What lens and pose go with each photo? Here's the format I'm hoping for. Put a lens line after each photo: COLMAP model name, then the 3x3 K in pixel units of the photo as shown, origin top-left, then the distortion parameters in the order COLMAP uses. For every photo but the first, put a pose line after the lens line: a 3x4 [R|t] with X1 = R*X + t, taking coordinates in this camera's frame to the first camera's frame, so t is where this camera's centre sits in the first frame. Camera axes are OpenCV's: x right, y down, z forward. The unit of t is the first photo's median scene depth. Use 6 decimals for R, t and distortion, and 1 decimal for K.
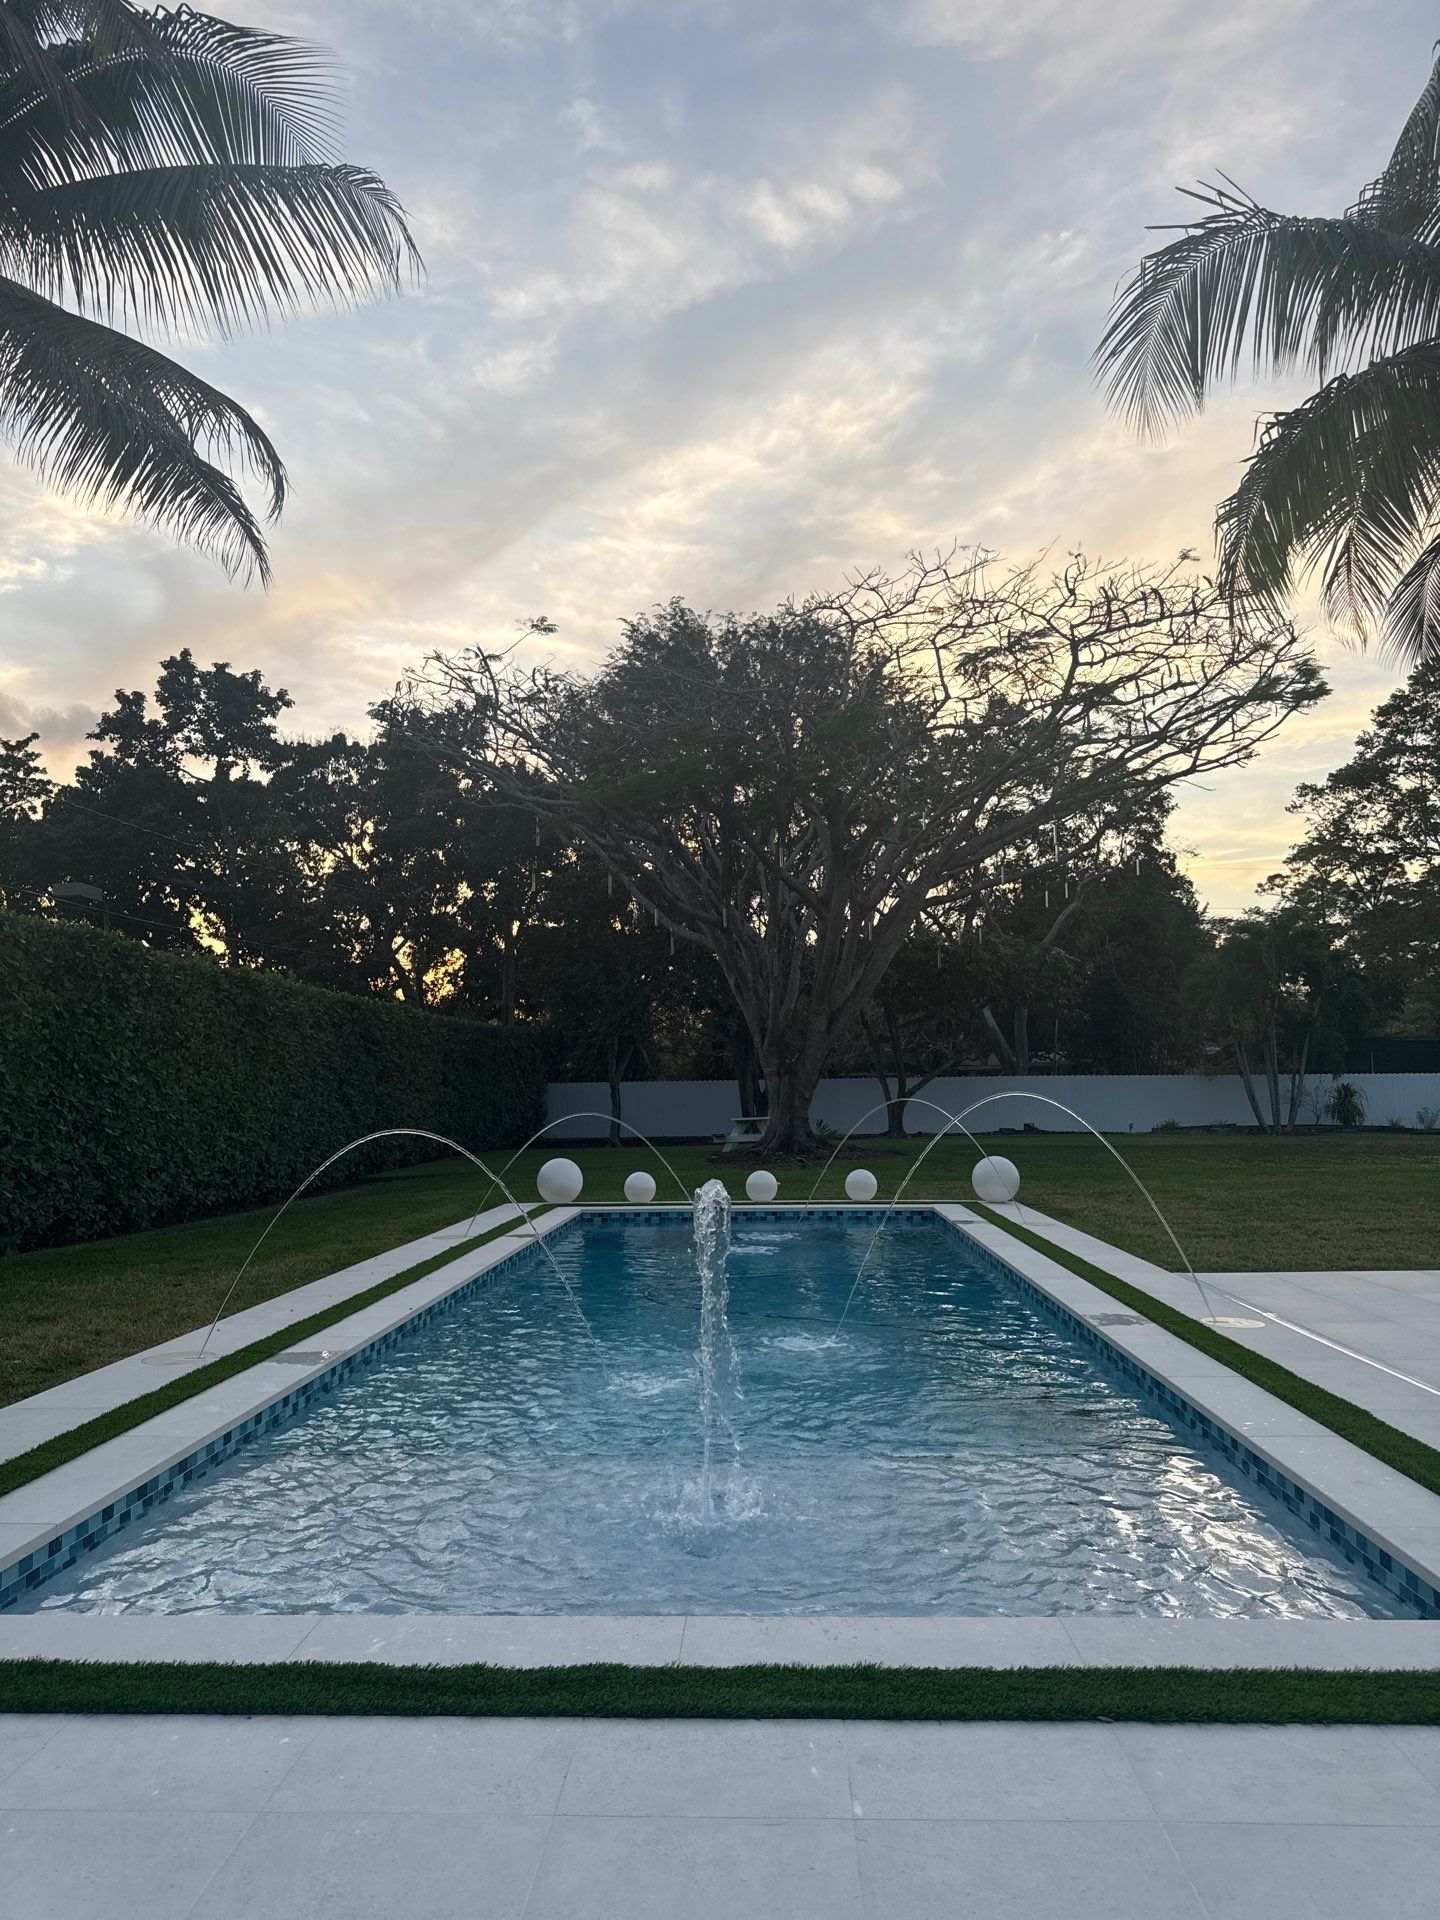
lens RADIAL K [[1353.8, 0, 716.5], [0, 1353.8, 967.2], [0, 0, 1]] dist [0.038755, -0.044264]
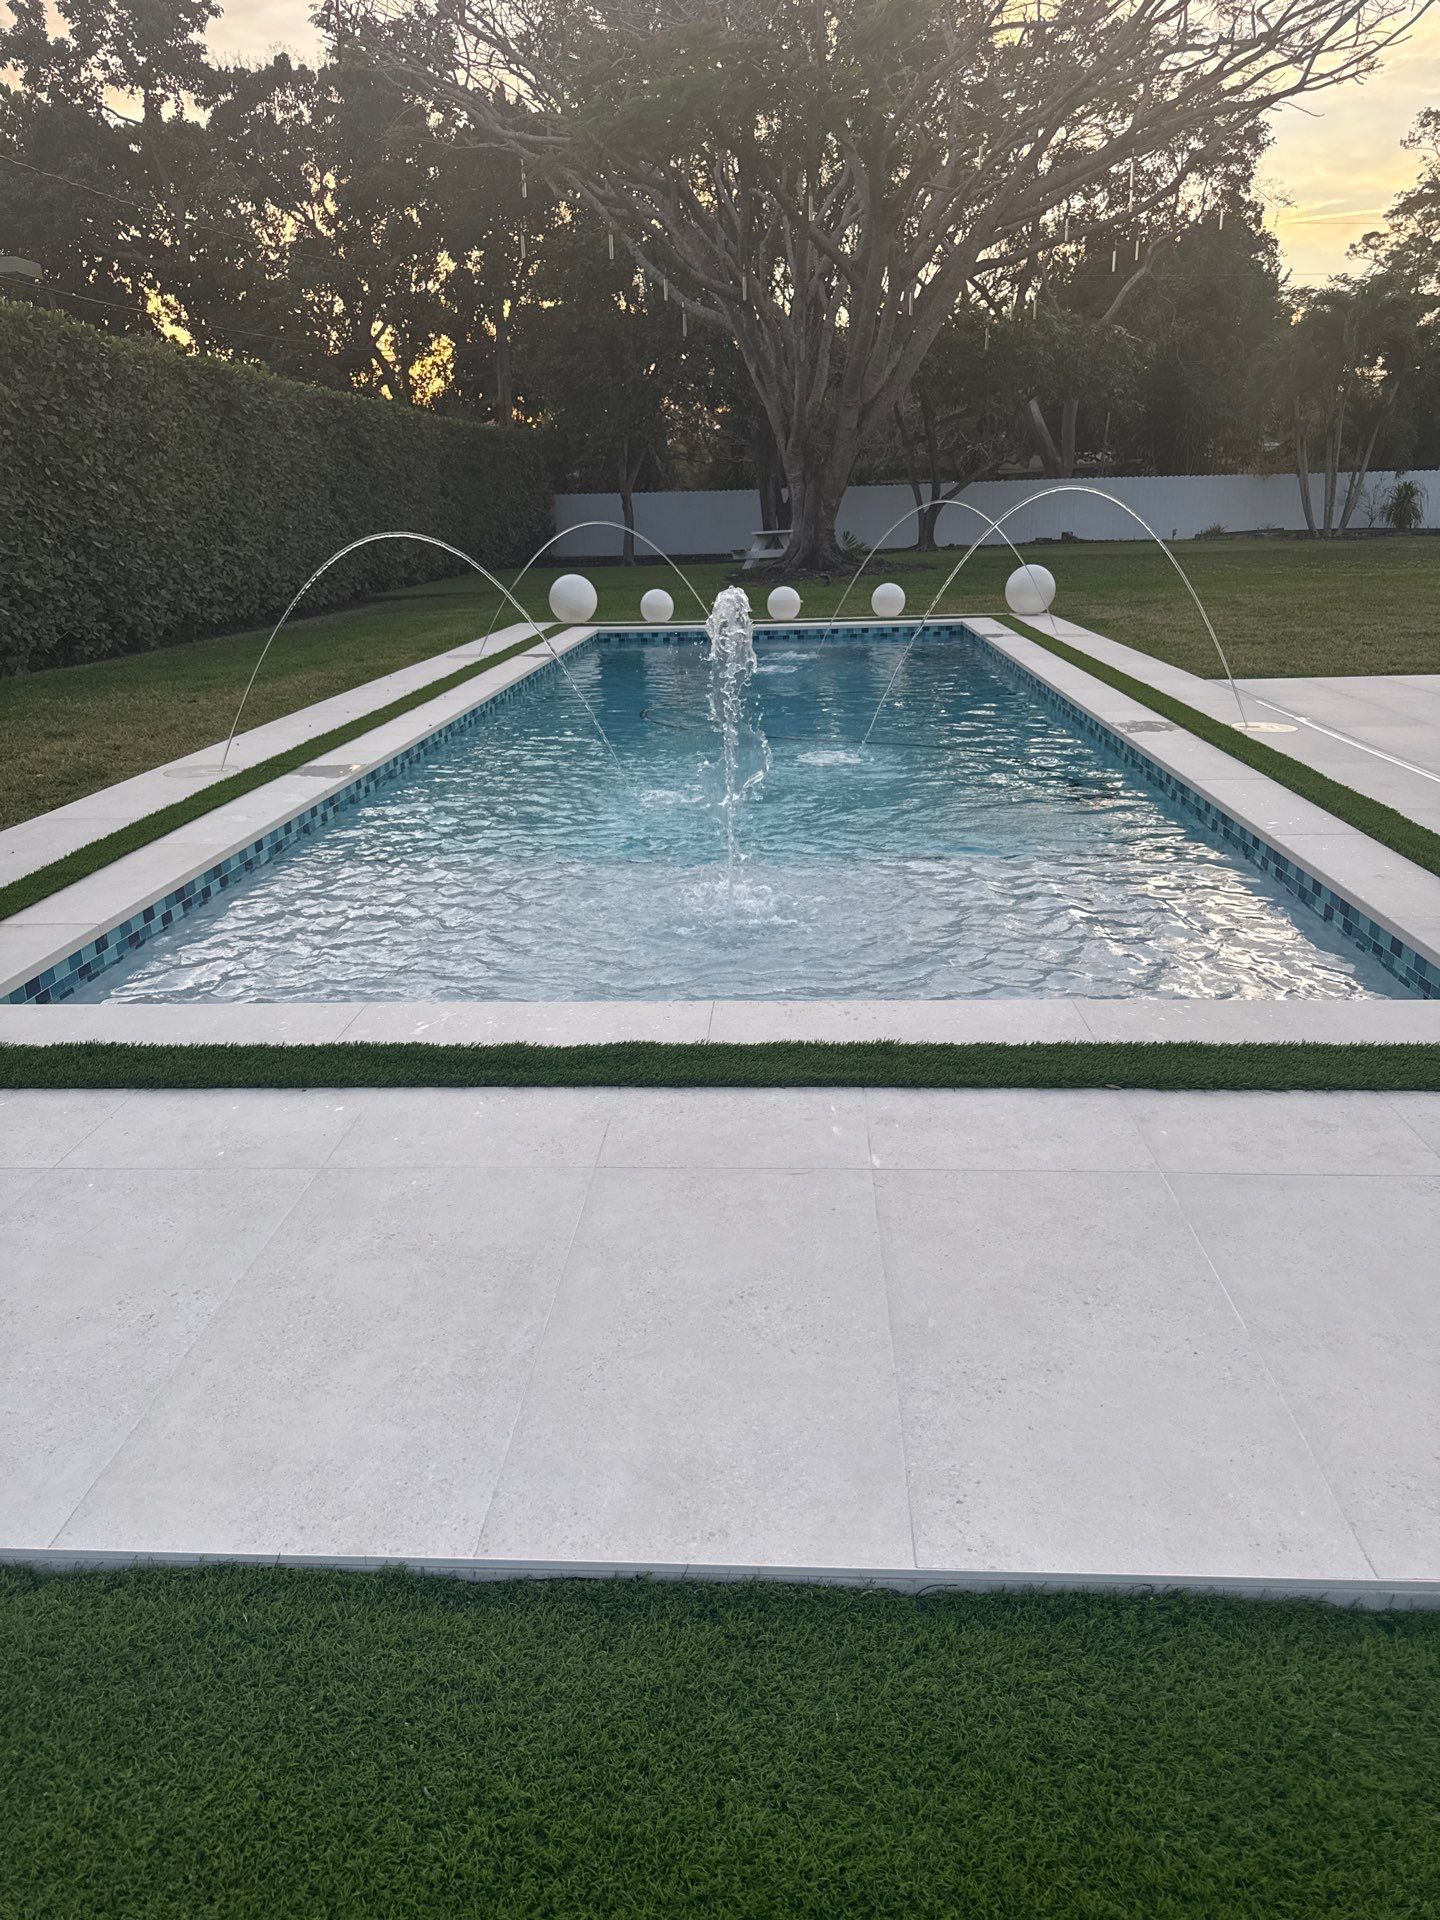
lens RADIAL K [[1353.8, 0, 723.6], [0, 1353.8, 969.4], [0, 0, 1]] dist [0.038755, -0.044264]
pose [[0.999913, -0.007117, -0.011130, -0.000415], [0.011048, 0.912432, 0.409080, 0.004093], [0.007244, -0.409167, 0.912431, 0.008806]]
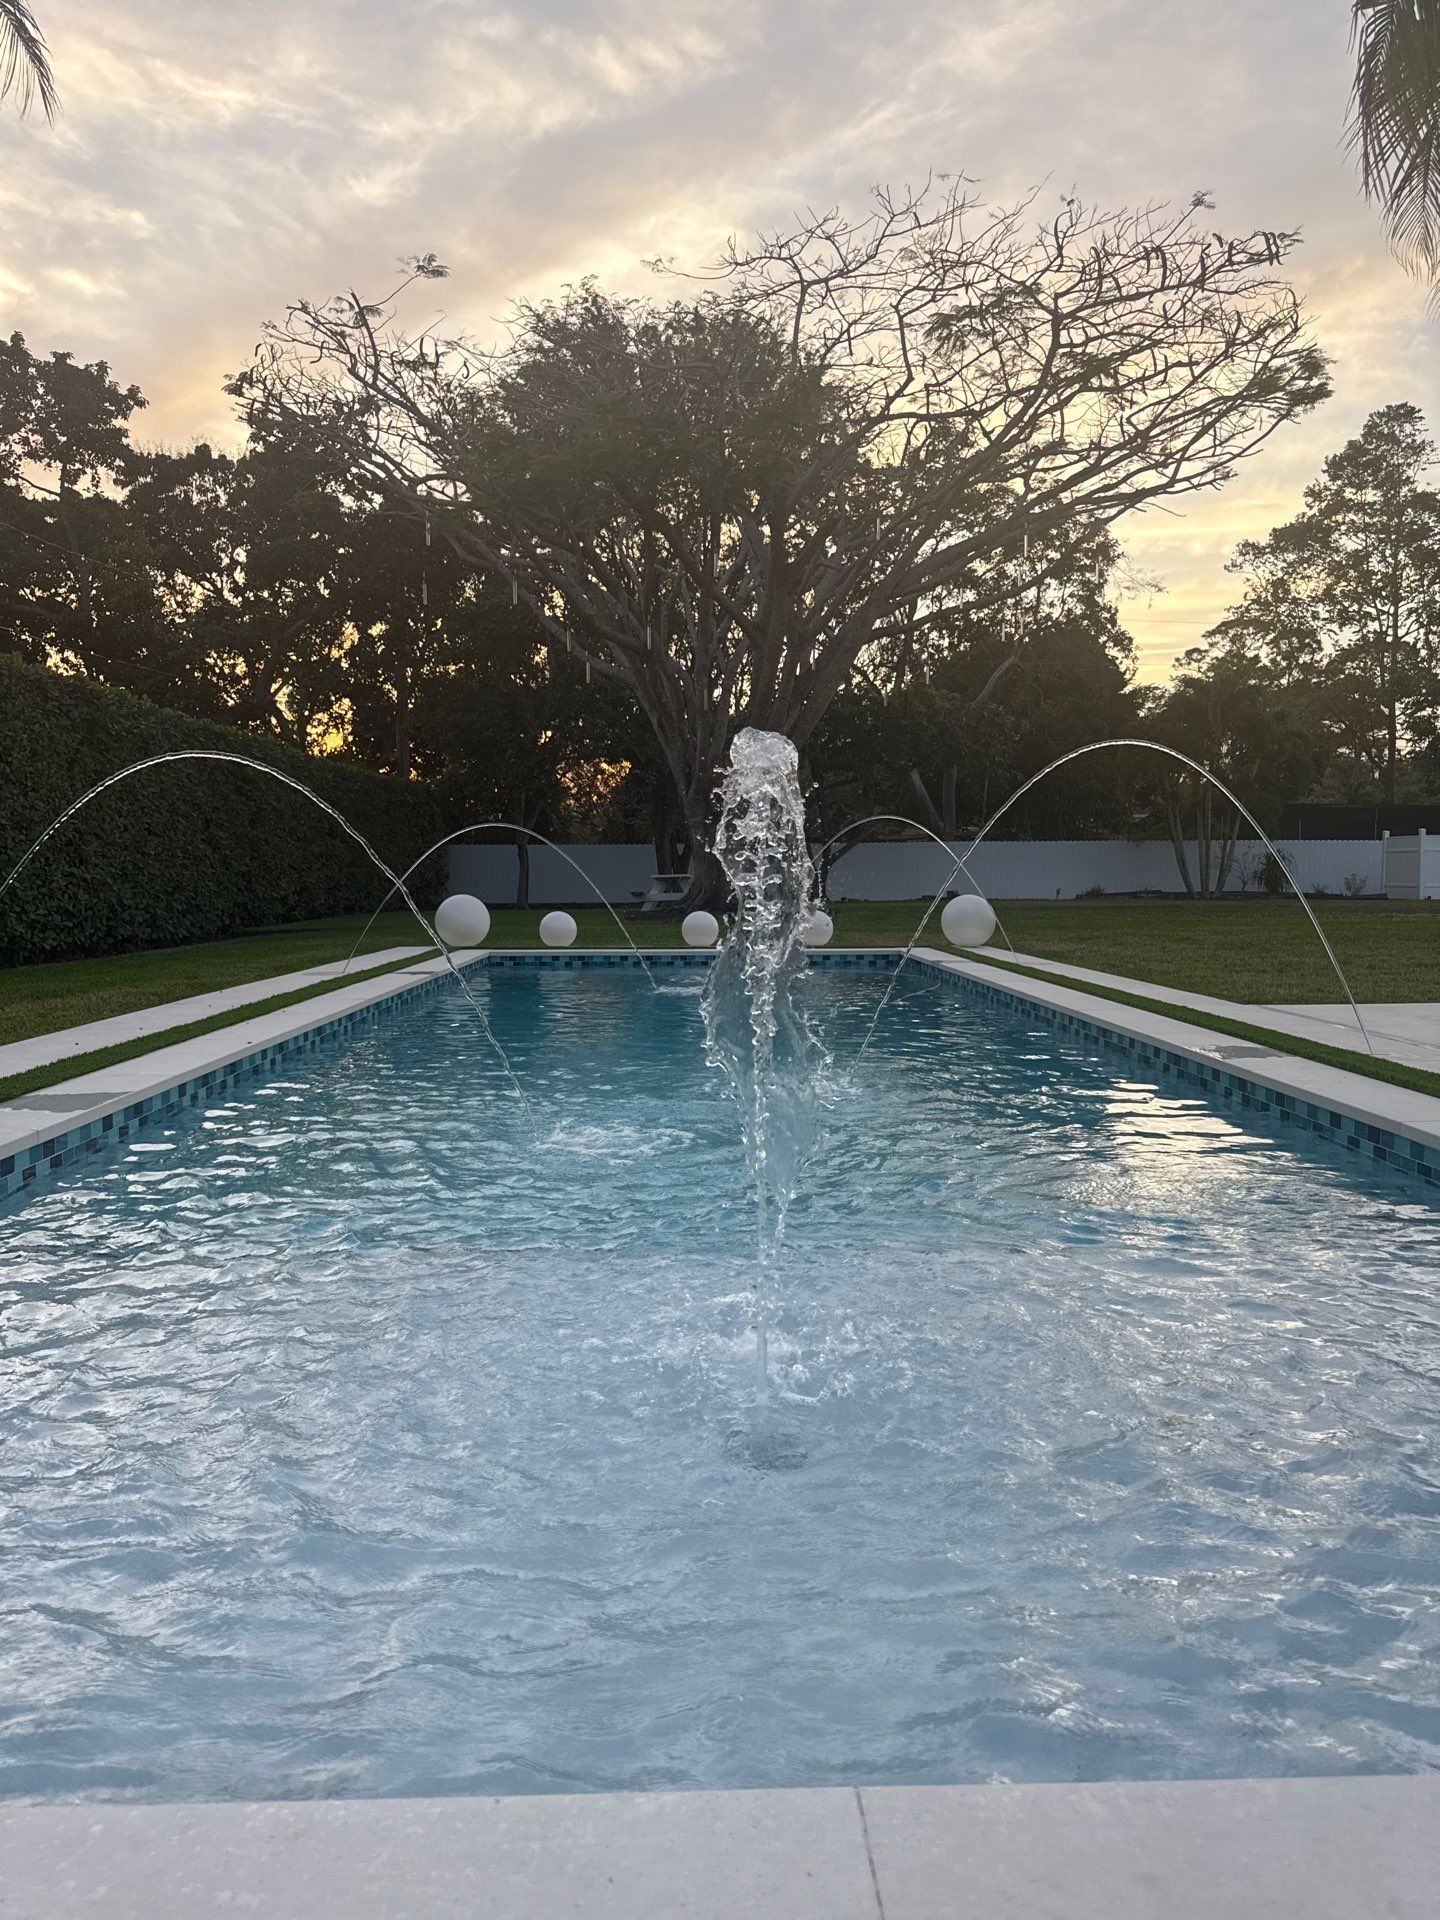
lens RADIAL K [[1353.8, 0, 715.7], [0, 1353.8, 964.2], [0, 0, 1]] dist [0.038755, -0.044264]
pose [[0.997559, 0.004461, 0.069686, -0.010614], [-0.015520, 0.987159, 0.158985, 0.031491], [-0.068082, -0.159679, 0.984819, 0.097103]]
